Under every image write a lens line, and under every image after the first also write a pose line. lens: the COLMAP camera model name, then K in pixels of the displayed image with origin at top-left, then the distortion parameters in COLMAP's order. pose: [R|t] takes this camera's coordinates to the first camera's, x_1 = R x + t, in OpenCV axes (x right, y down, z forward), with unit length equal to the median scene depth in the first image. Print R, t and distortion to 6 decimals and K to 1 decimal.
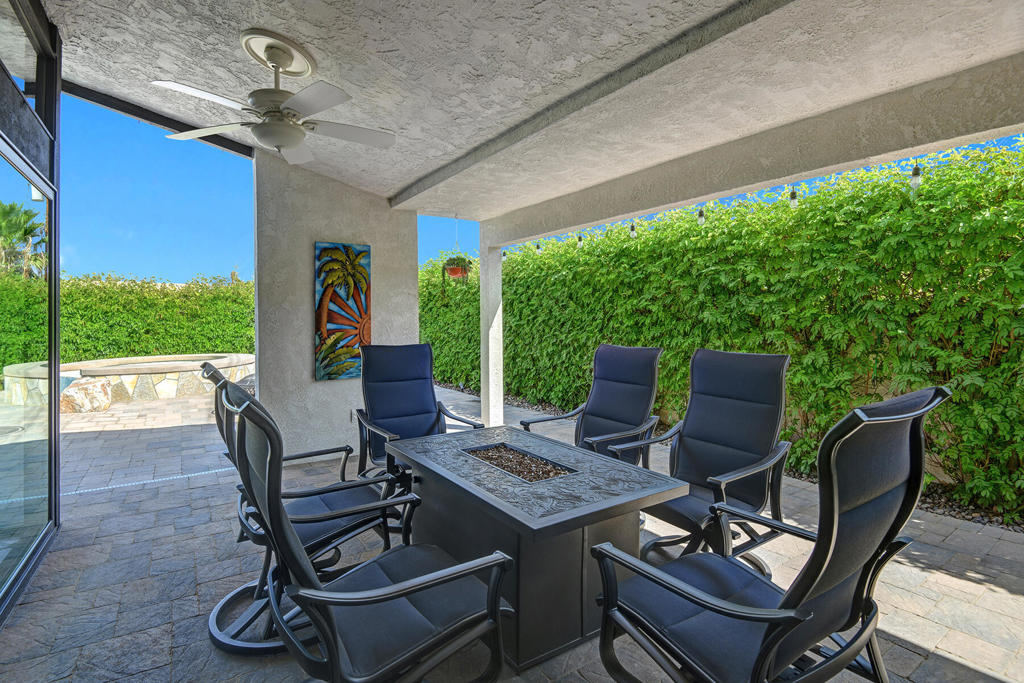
lens RADIAL K [[483.8, 0, 511.3], [0, 483.8, 325.4], [0, 0, 1]] dist [-0.002020, -0.000585]
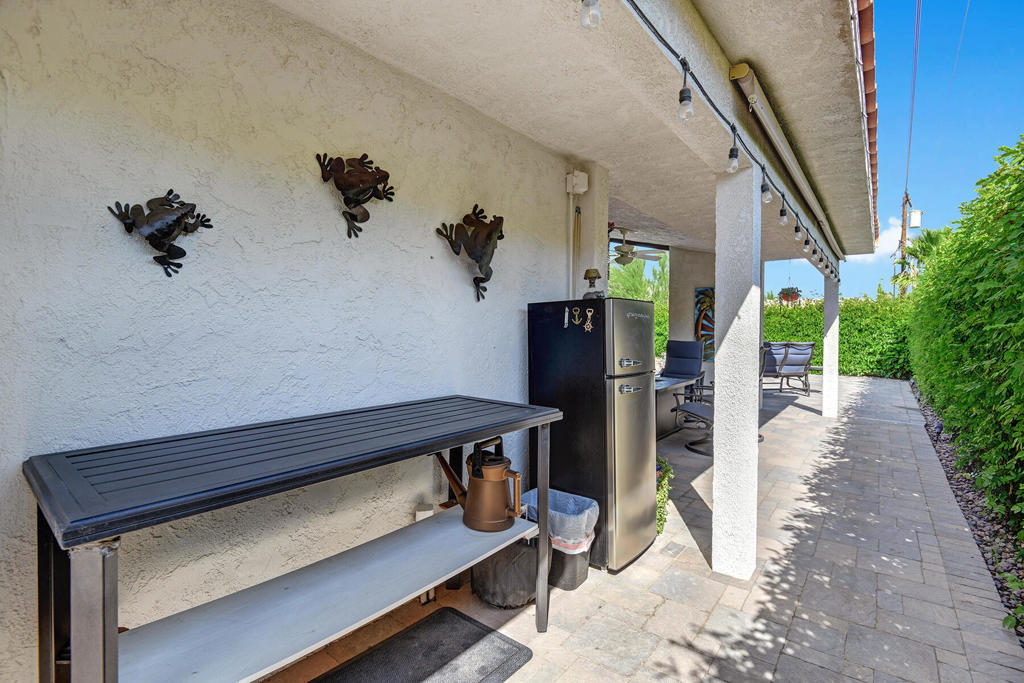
lens RADIAL K [[483.8, 0, 511.3], [0, 483.8, 325.4], [0, 0, 1]] dist [-0.002020, -0.000585]
pose [[0.296164, 0.000760, -0.955137, 1.819758], [-0.013939, 0.999897, -0.003526, -0.013586], [0.955035, 0.014358, 0.296144, -0.387245]]
